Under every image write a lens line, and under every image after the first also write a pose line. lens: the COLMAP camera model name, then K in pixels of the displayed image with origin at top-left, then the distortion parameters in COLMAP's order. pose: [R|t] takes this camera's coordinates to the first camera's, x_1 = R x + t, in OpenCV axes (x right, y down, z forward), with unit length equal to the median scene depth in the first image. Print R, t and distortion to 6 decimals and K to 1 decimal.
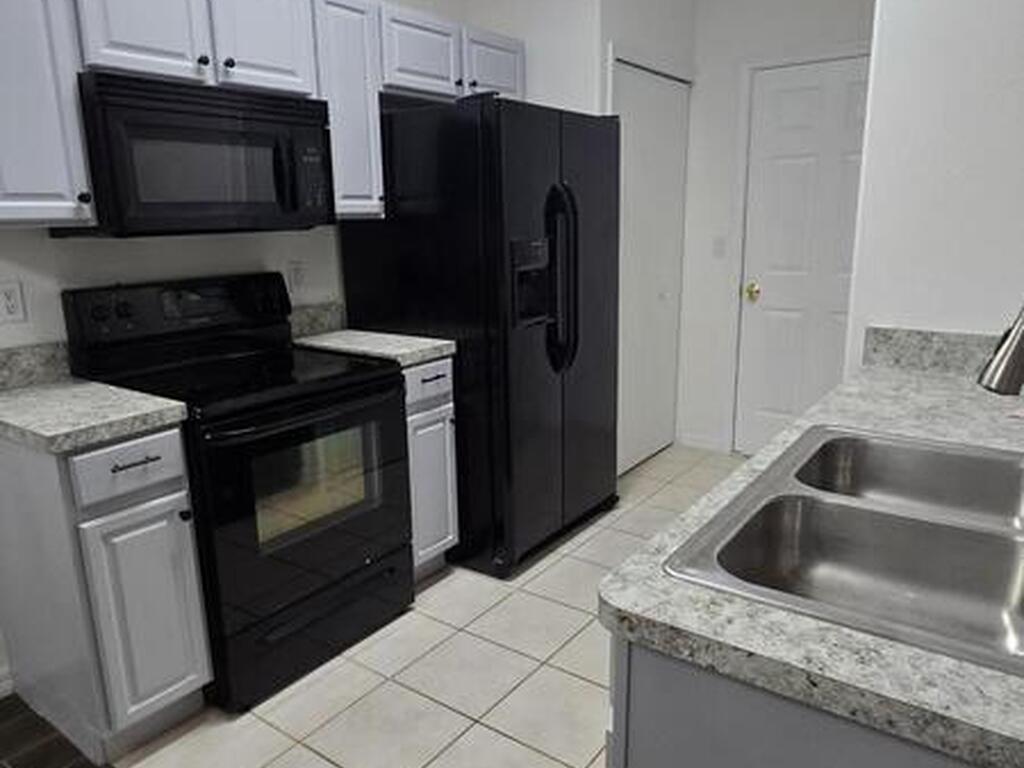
lens RADIAL K [[742.2, 0, 502.6], [0, 742.2, 395.0], [0, 0, 1]] dist [-0.008221, -0.001300]
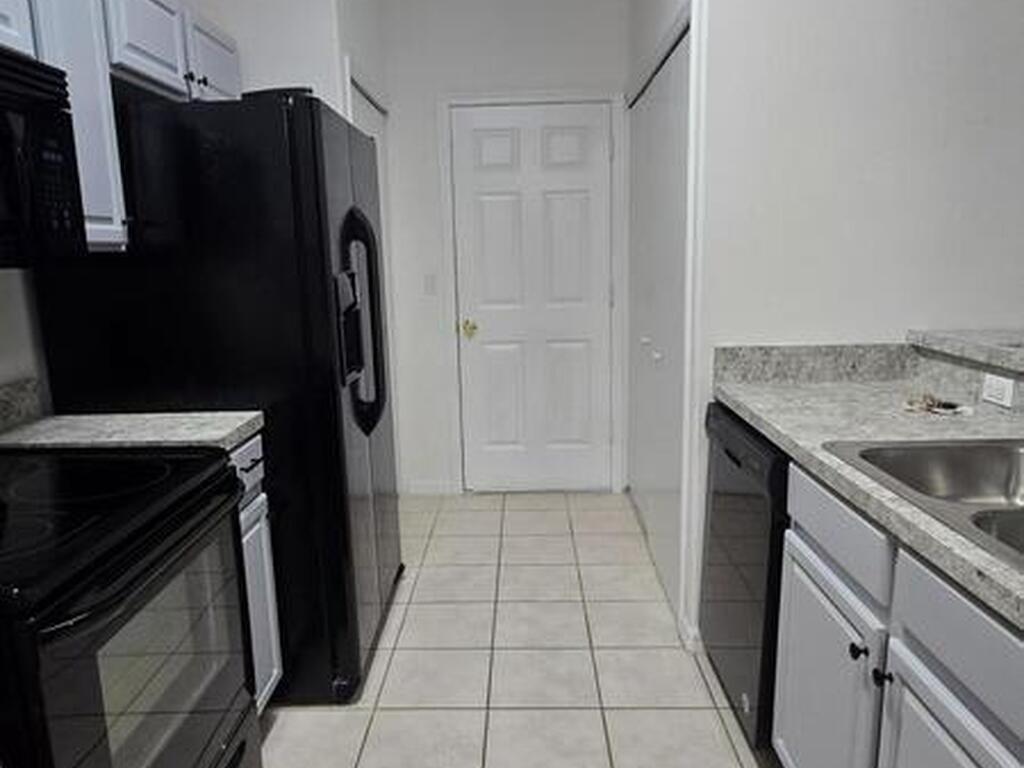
lens RADIAL K [[742.2, 0, 502.6], [0, 742.2, 395.0], [0, 0, 1]] dist [-0.008221, -0.001300]
pose [[0.819709, -0.111889, 0.561746, -0.288095], [0.144693, 0.989376, -0.014074, -0.043373], [-0.554204, 0.092818, 0.827190, 0.243998]]
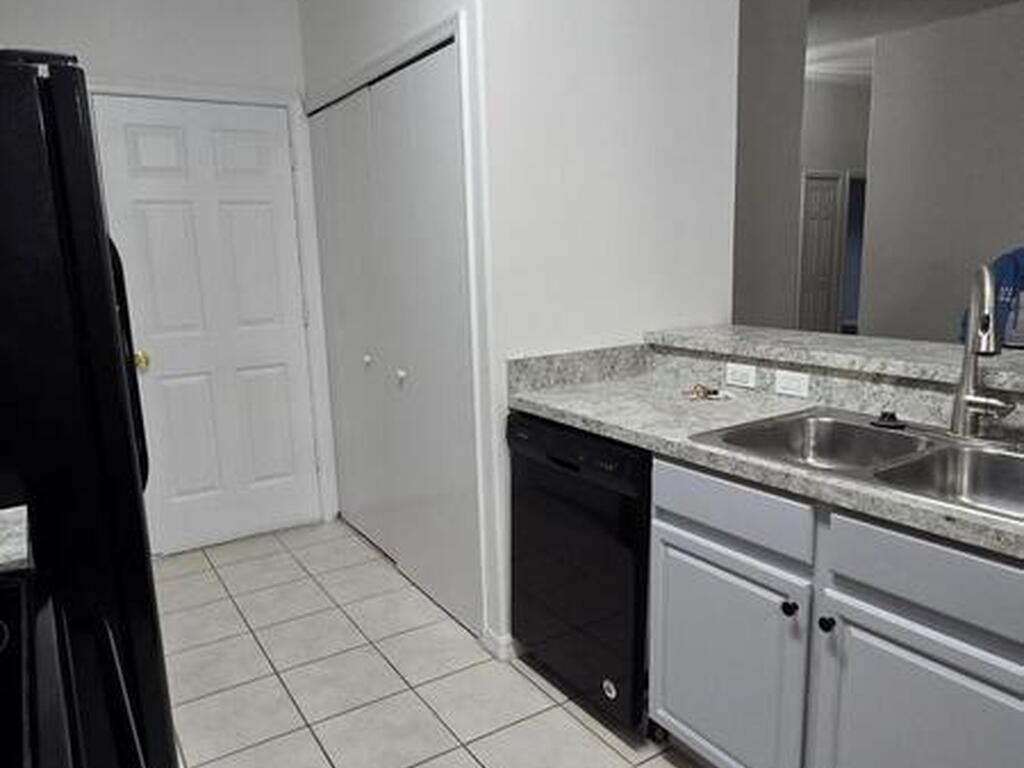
lens RADIAL K [[742.2, 0, 502.6], [0, 742.2, 395.0], [0, 0, 1]] dist [-0.008221, -0.001300]
pose [[0.362870, -0.173369, 0.915570, -0.415679], [0.244509, 0.965828, 0.085979, -0.111663], [-0.899189, 0.192666, 0.392861, 0.478082]]
